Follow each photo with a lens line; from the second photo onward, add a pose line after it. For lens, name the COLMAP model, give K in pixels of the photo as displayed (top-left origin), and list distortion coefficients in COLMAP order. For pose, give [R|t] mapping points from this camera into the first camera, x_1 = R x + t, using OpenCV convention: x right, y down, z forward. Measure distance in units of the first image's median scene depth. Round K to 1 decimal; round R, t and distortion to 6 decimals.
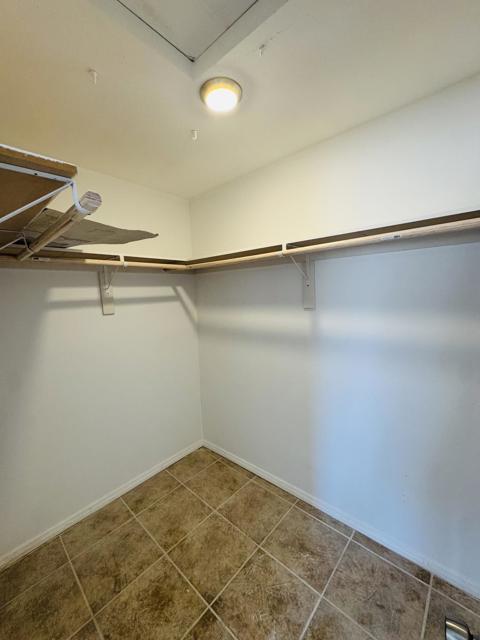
lens RADIAL K [[256.5, 0, 240.4], [0, 256.5, 321.8], [0, 0, 1]] dist [-0.002191, 0.000255]
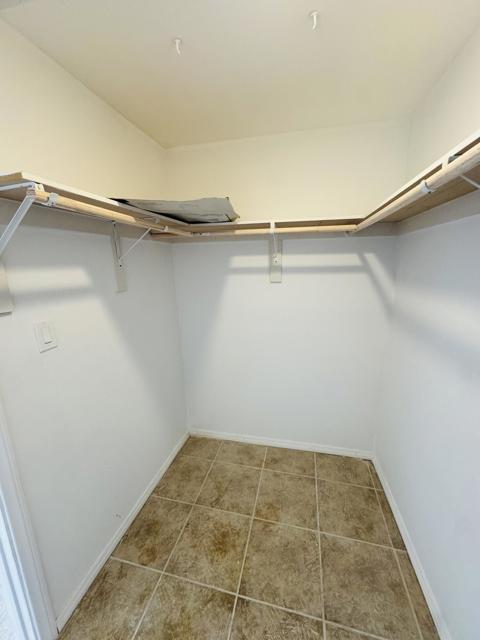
lens RADIAL K [[256.5, 0, 239.8], [0, 256.5, 320.8], [0, 0, 1]] dist [-0.002191, 0.000255]
pose [[0.479758, 0.220317, -0.849289, 0.339175], [-0.103968, 0.975416, 0.194306, -0.065720], [0.871219, -0.004921, 0.490870, 0.380525]]
